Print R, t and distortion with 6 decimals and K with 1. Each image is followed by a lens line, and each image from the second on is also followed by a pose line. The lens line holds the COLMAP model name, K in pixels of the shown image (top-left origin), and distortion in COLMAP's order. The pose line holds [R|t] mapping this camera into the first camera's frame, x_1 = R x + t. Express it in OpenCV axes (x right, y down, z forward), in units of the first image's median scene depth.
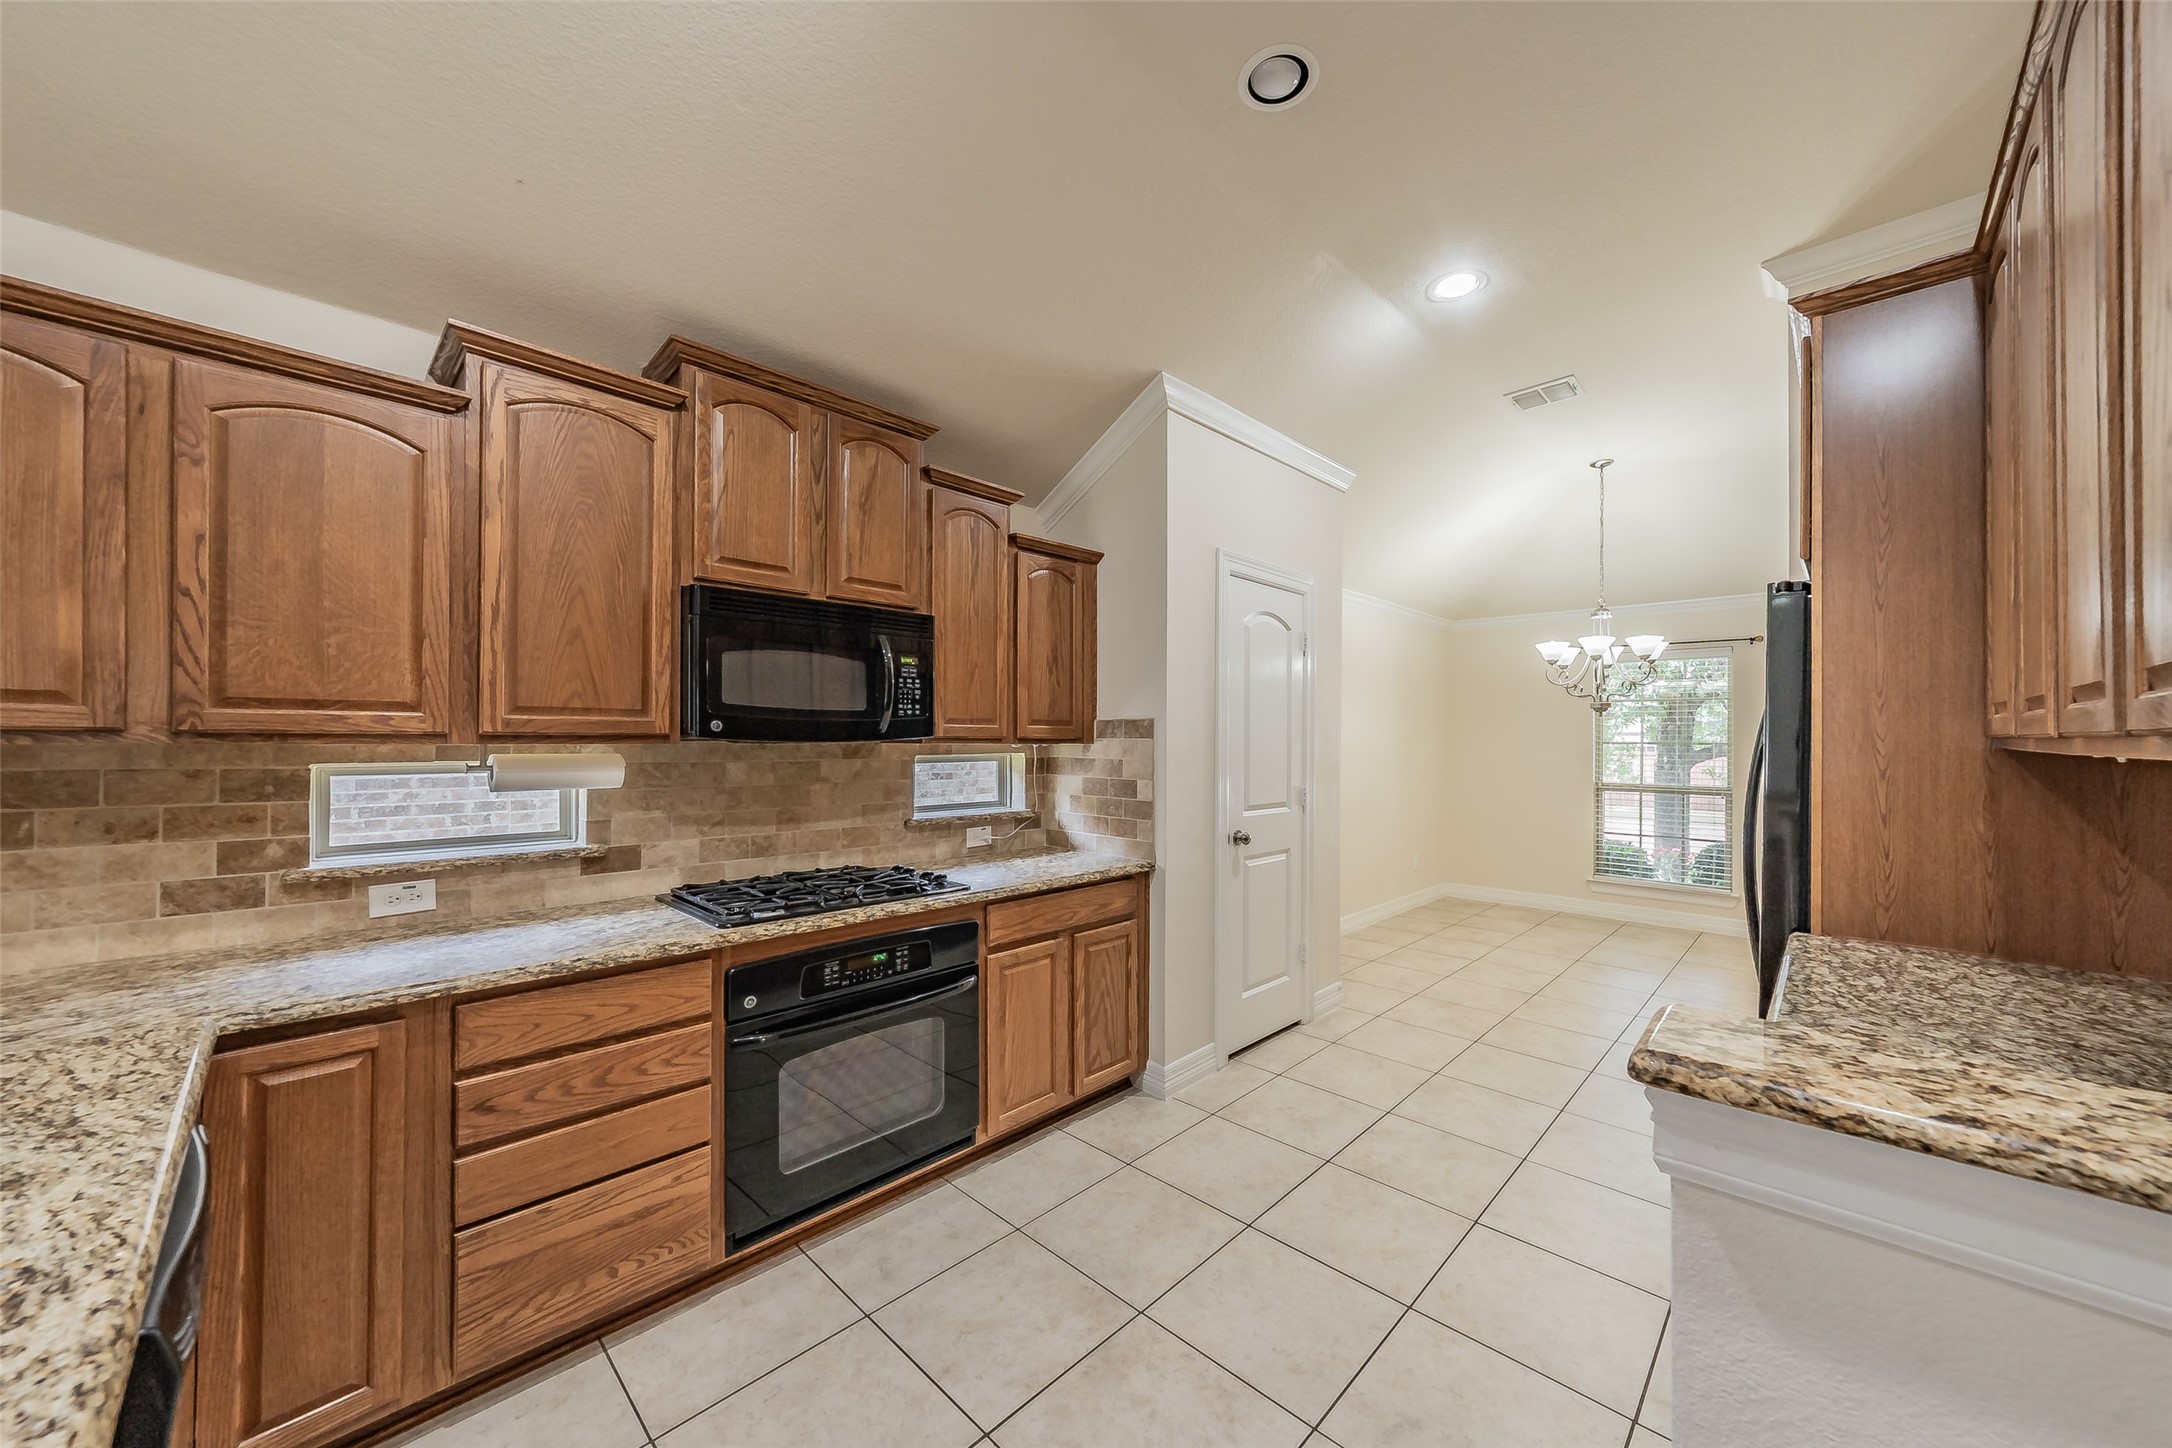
lens RADIAL K [[780.7, 0, 1098.4], [0, 780.7, 735.1], [0, 0, 1]] dist [-0.002014, -0.000325]
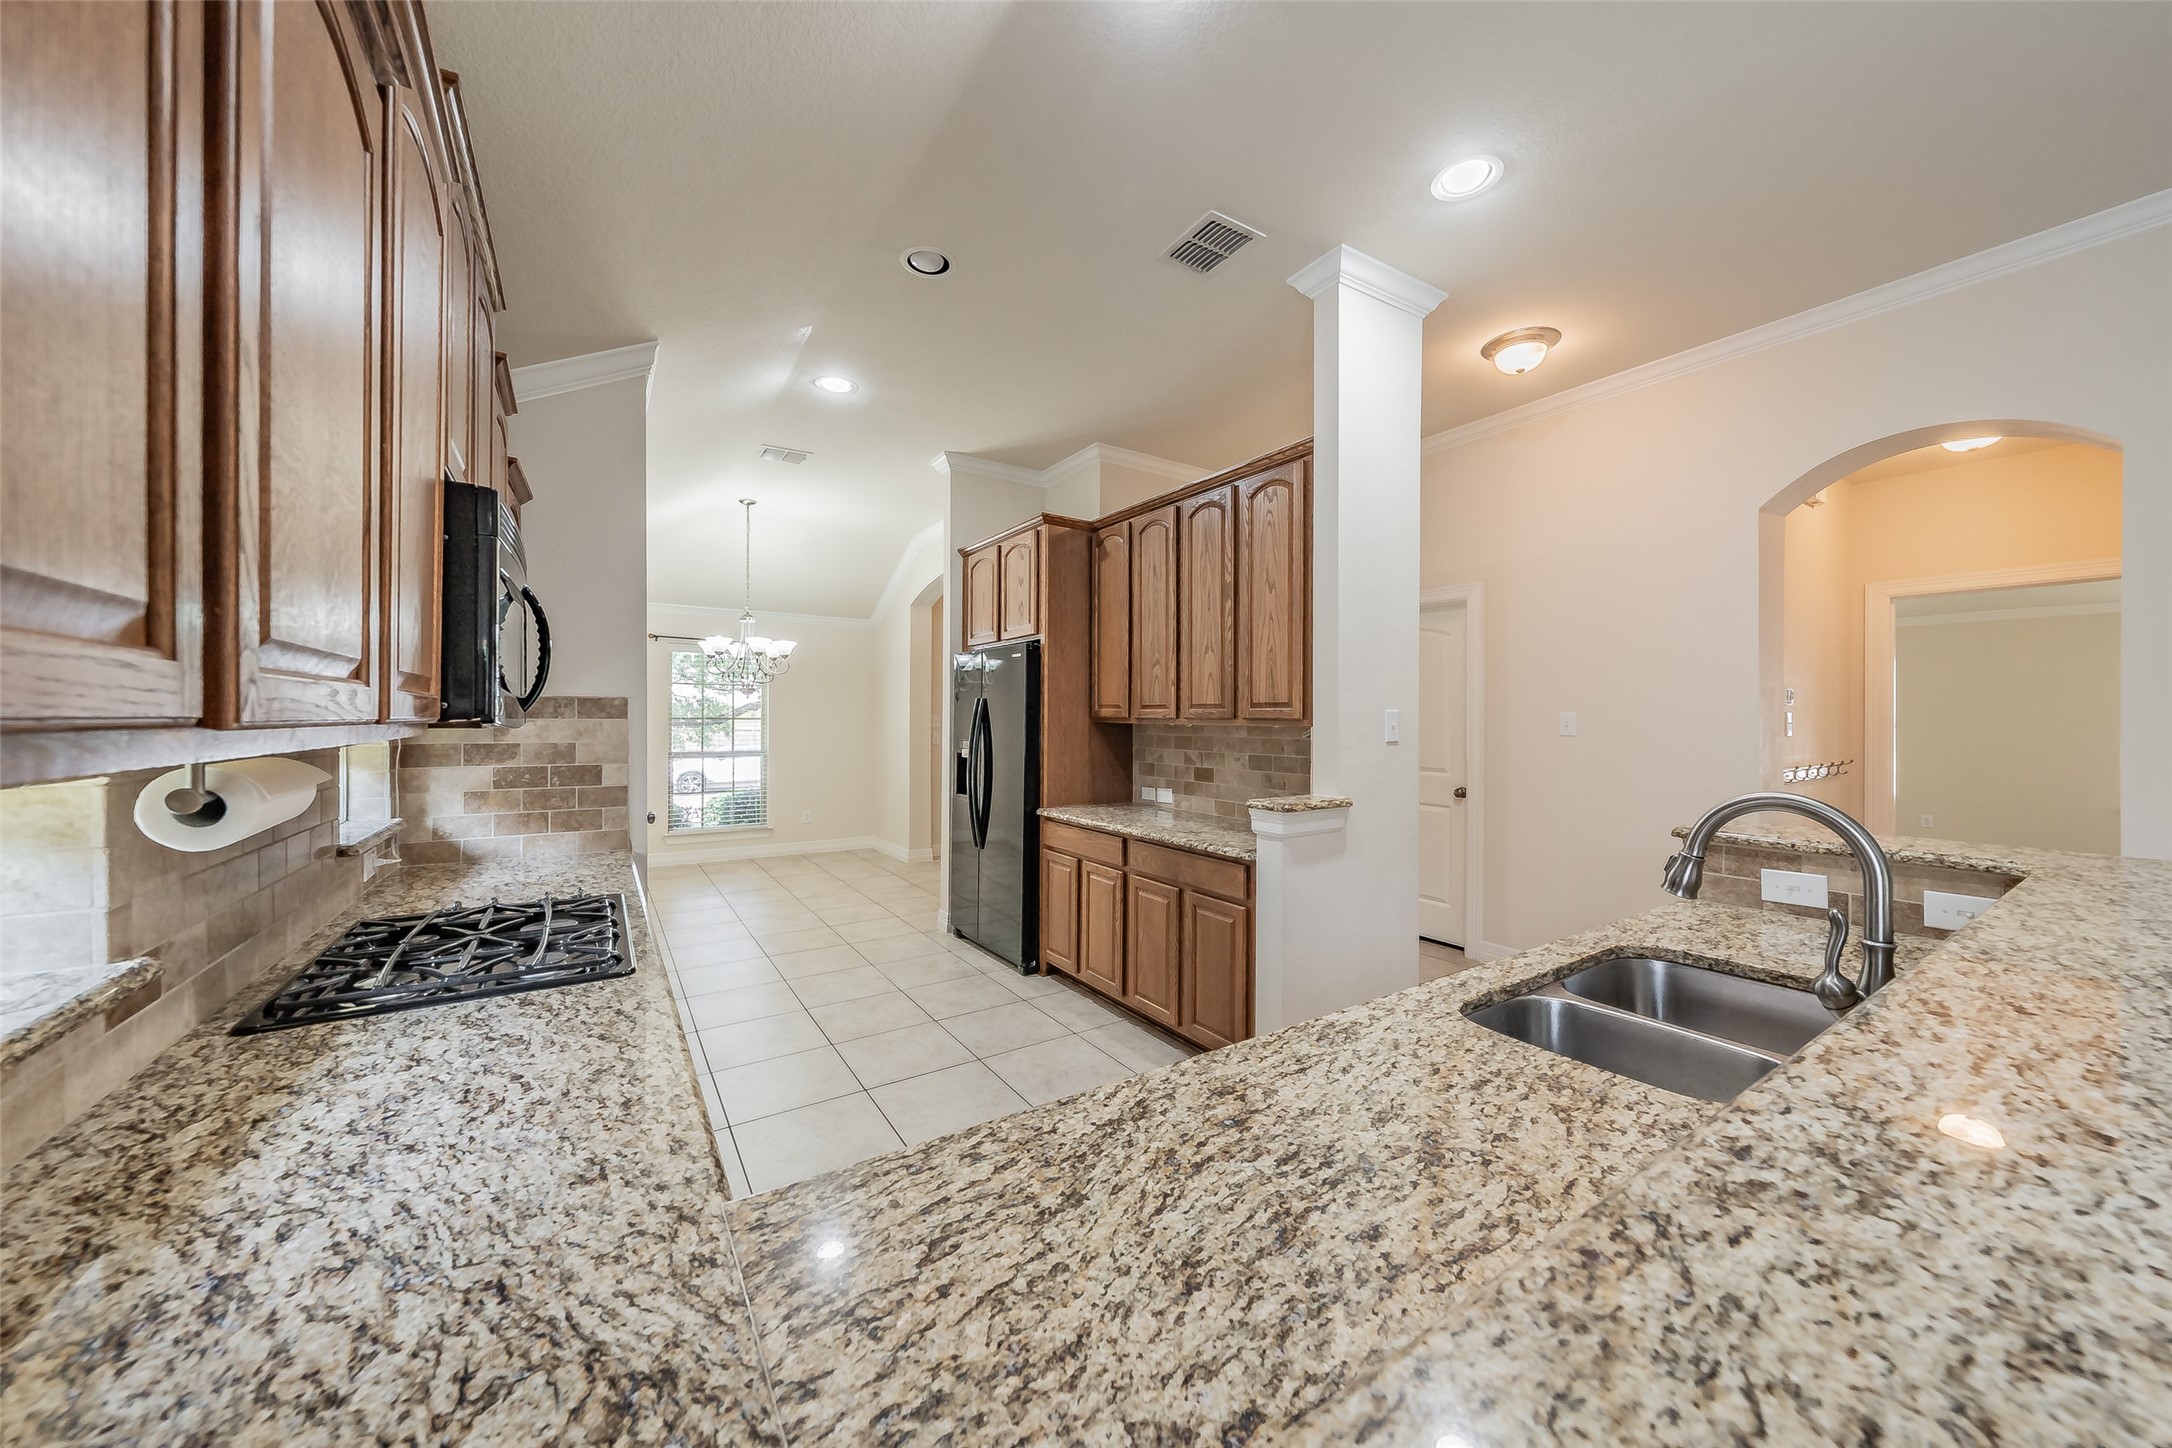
lens RADIAL K [[780.7, 0, 1088.5], [0, 780.7, 710.9], [0, 0, 1]] dist [-0.002014, -0.000325]
pose [[0.213863, 0.003213, 0.976858, -0.717863], [-0.008664, 0.999961, -0.001392, -0.008546], [-0.976825, -0.008166, 0.213882, 0.254676]]
